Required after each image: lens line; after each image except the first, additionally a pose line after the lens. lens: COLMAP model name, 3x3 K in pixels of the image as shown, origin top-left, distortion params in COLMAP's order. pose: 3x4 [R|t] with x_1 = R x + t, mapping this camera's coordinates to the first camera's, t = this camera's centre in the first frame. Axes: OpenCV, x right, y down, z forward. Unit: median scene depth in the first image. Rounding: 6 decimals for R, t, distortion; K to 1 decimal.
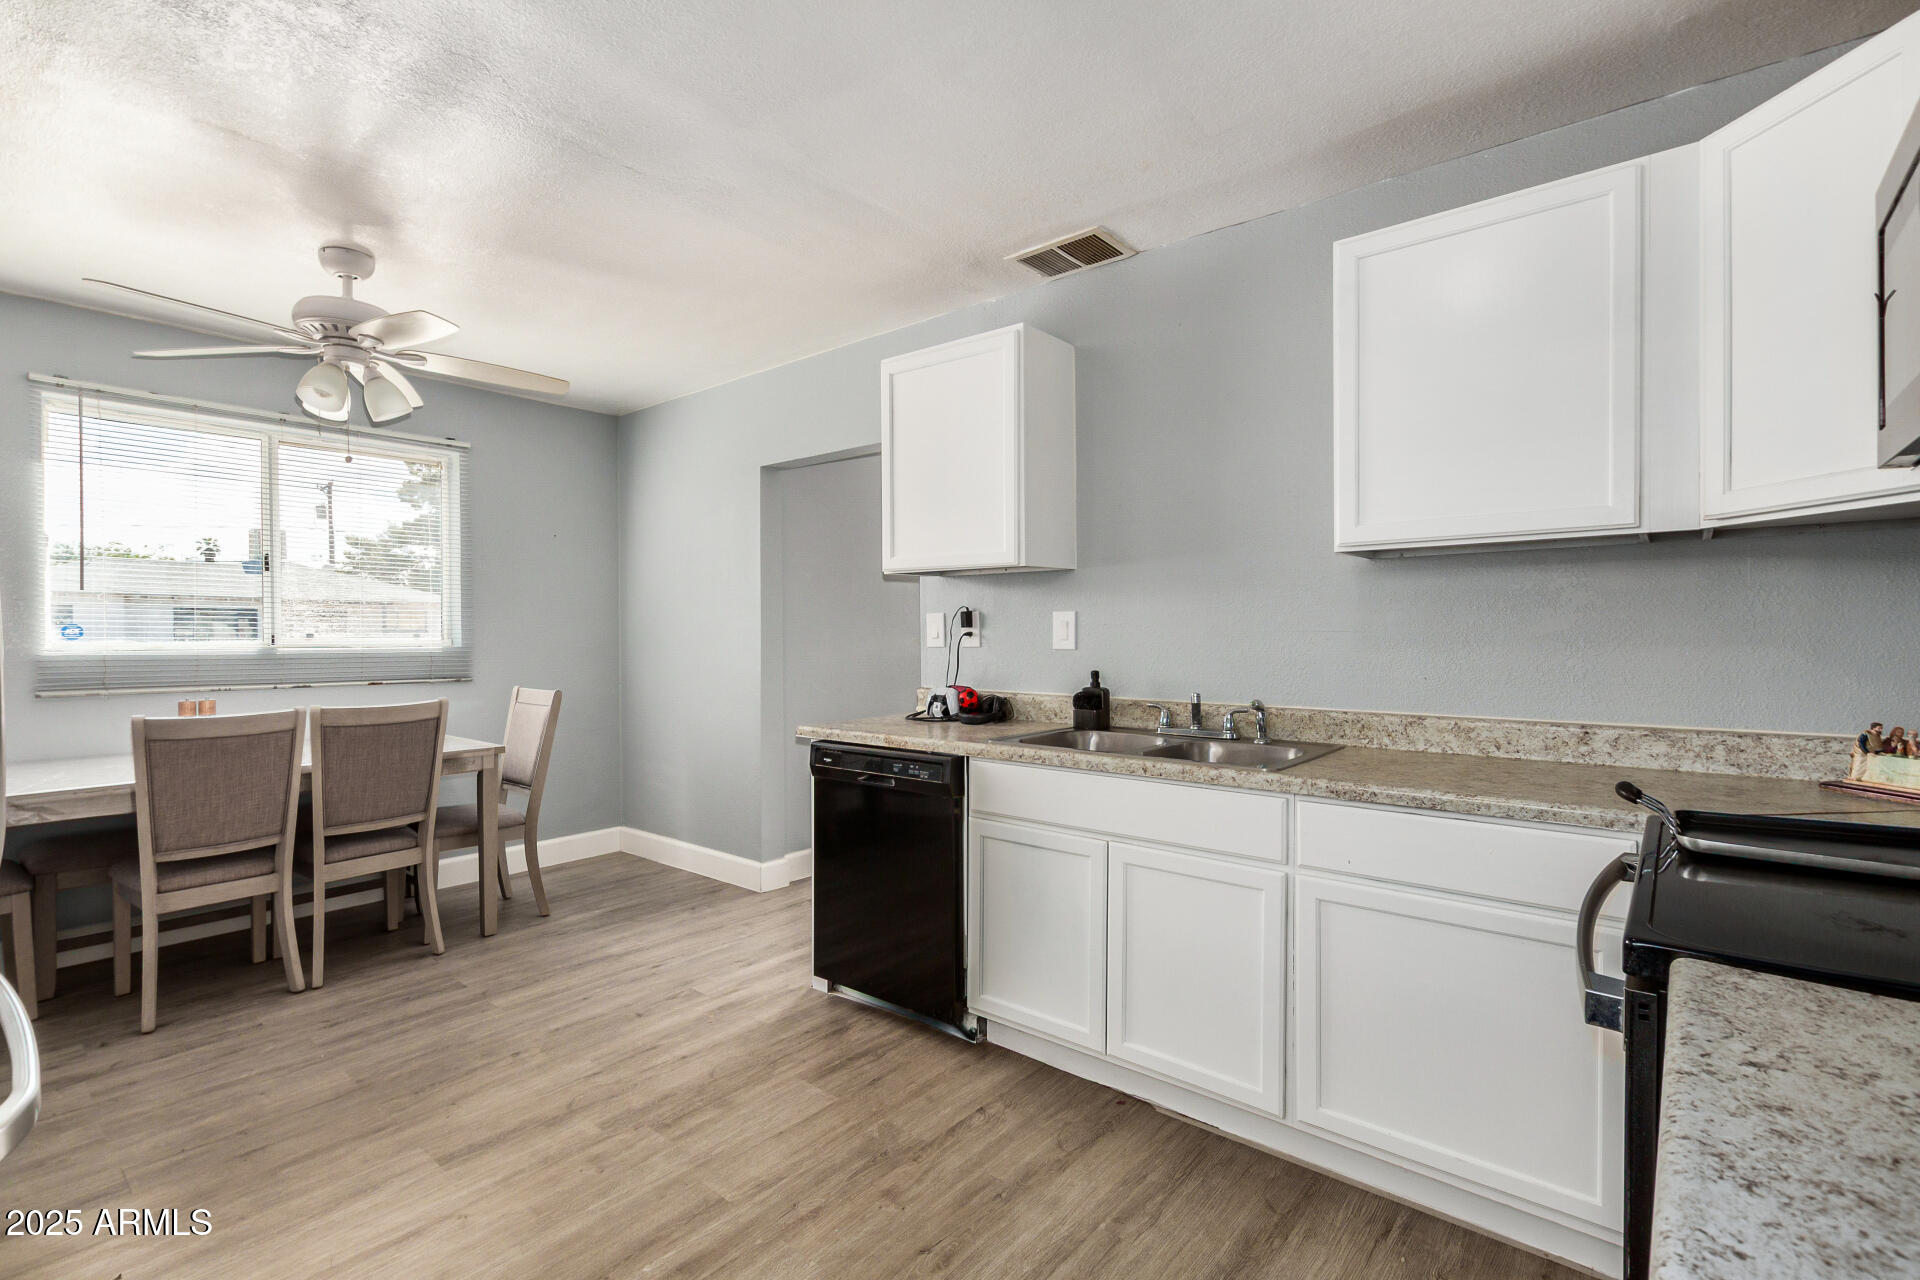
lens RADIAL K [[878.9, 0, 959.7], [0, 878.9, 643.1], [0, 0, 1]] dist [0.011900, -0.006193]
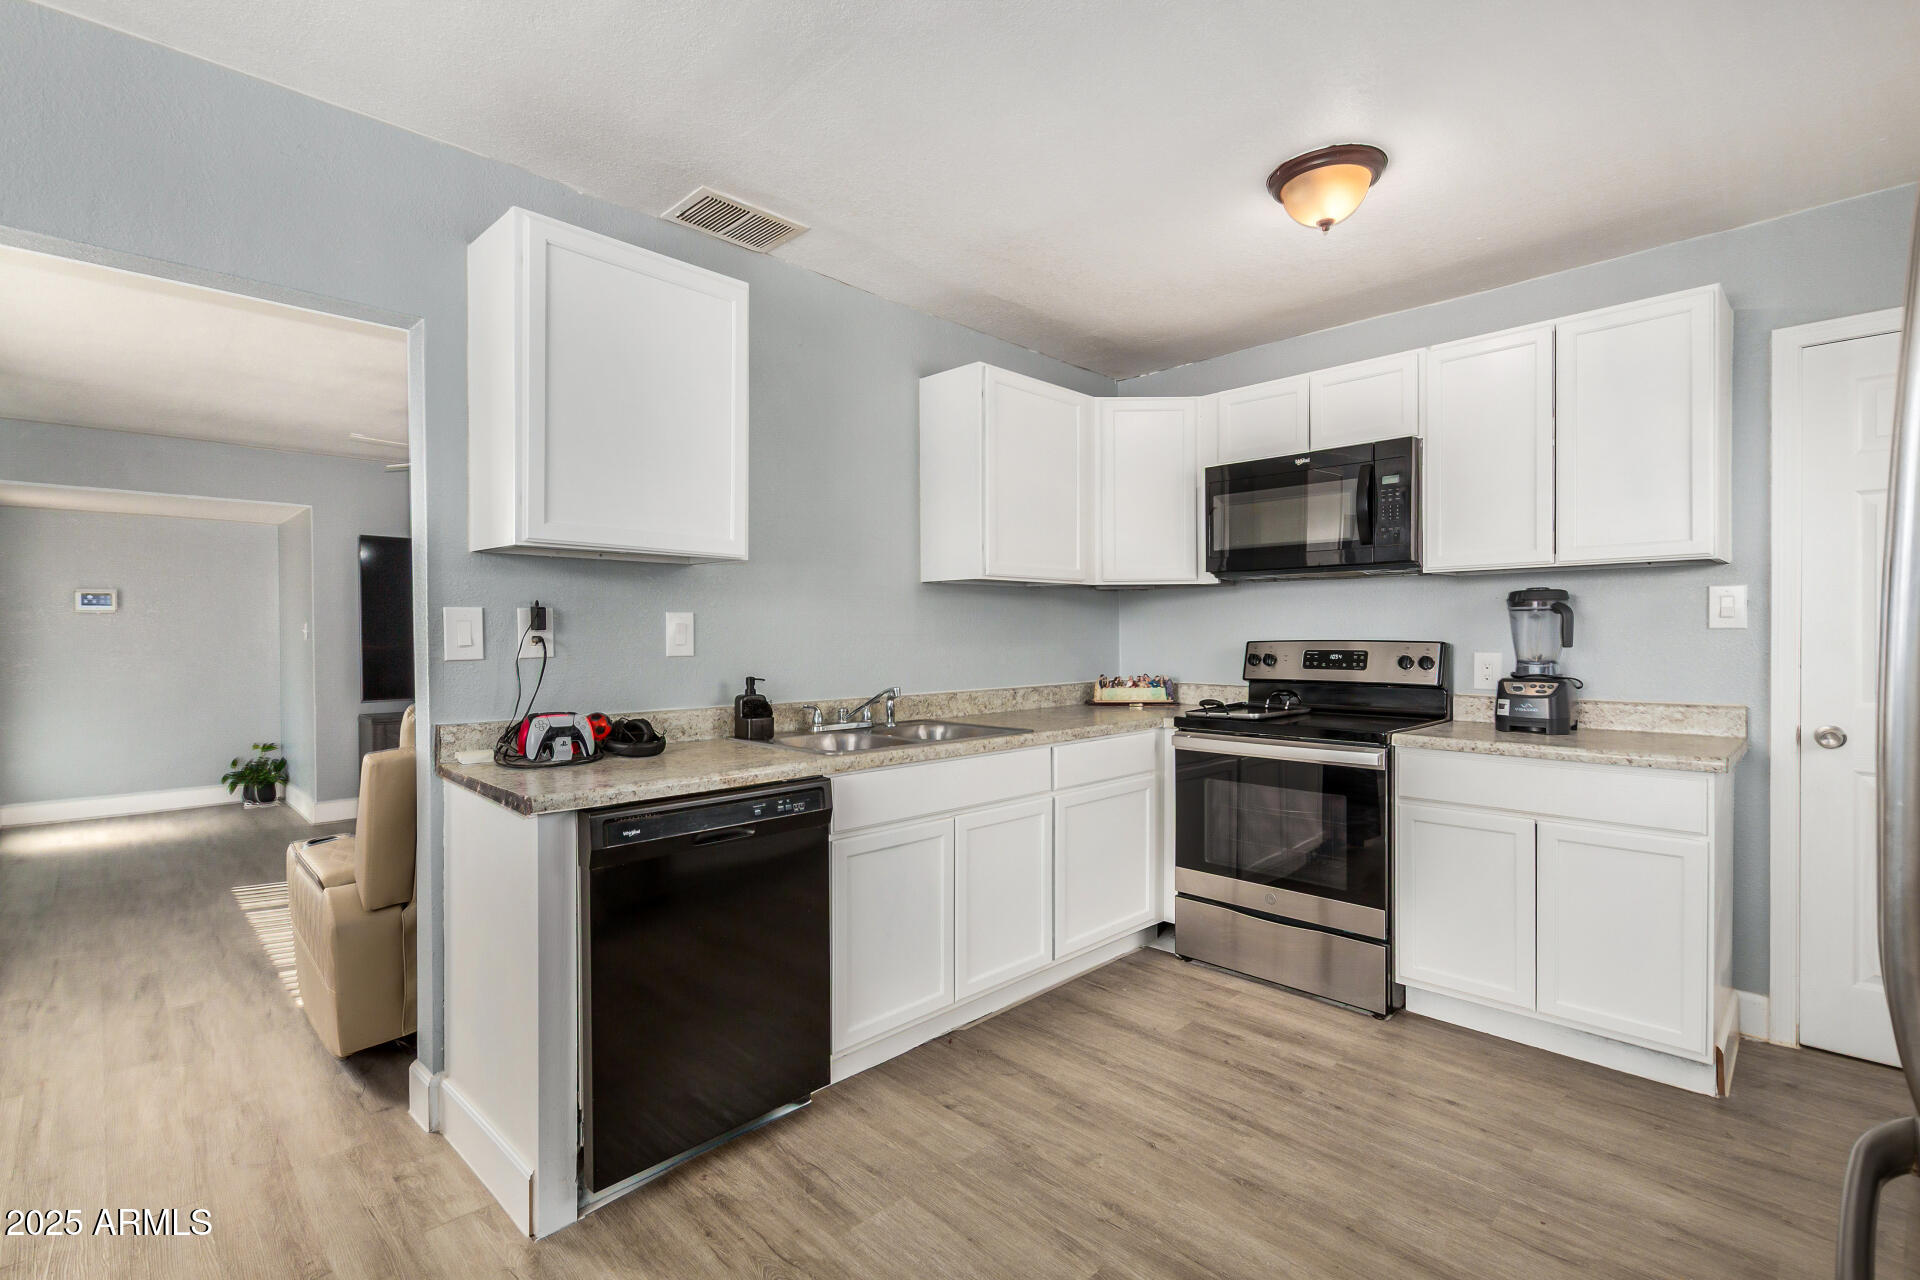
lens RADIAL K [[878.9, 0, 962.6], [0, 878.9, 643.0], [0, 0, 1]] dist [0.011900, -0.006193]
pose [[0.089338, -0.006150, 0.995982, -0.857444], [0.016686, 0.999850, 0.004678, -0.006653], [-0.995862, 0.016201, 0.089427, 0.773492]]
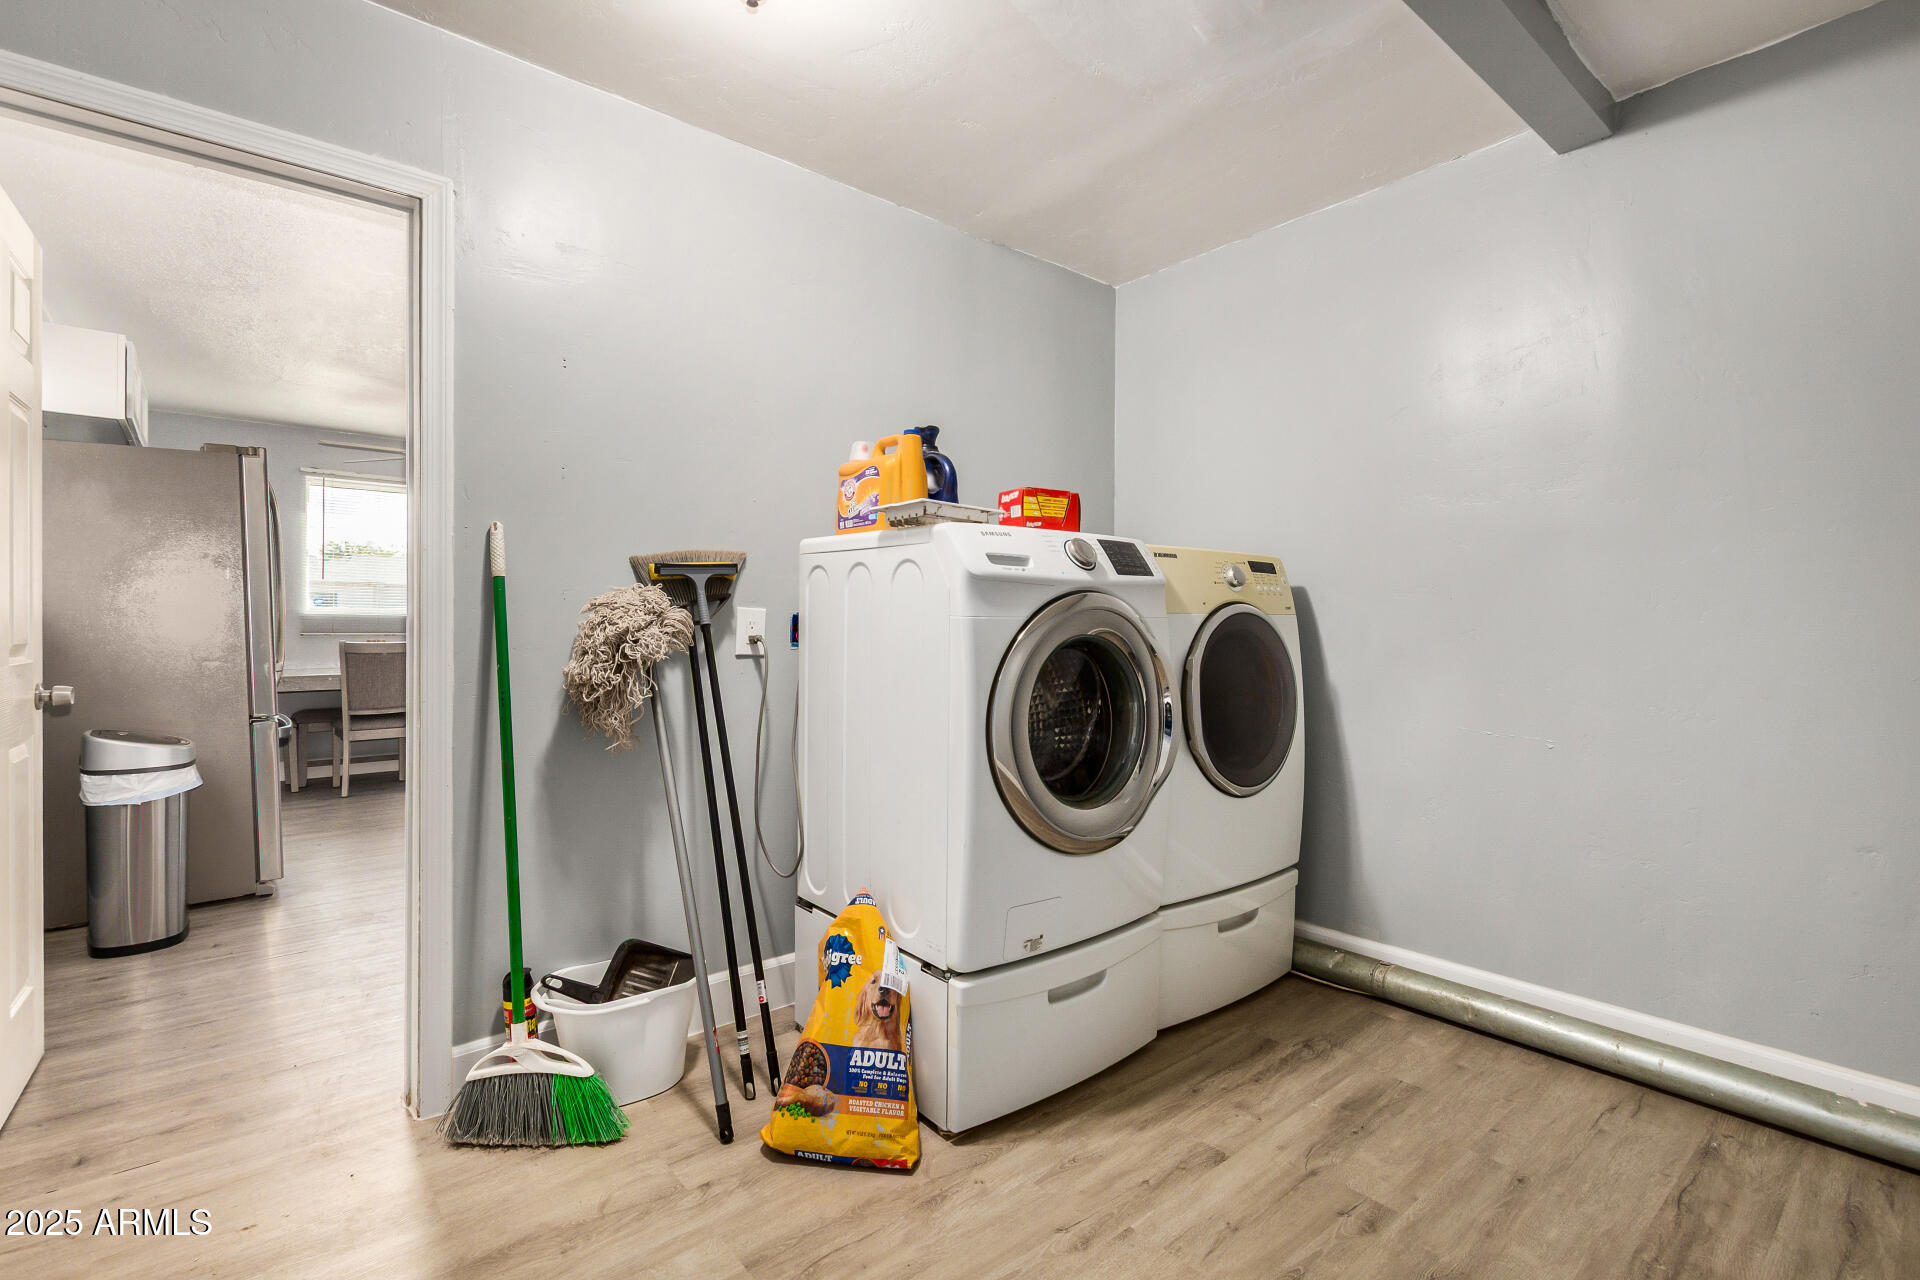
lens RADIAL K [[878.9, 0, 938.8], [0, 878.9, 600.8], [0, 0, 1]] dist [0.011900, -0.006193]
pose [[0.982179, -0.001277, -0.187942, 0.859148], [-0.001952, 0.999854, -0.016992, 0.020163], [0.187936, 0.017056, 0.982033, -0.793426]]
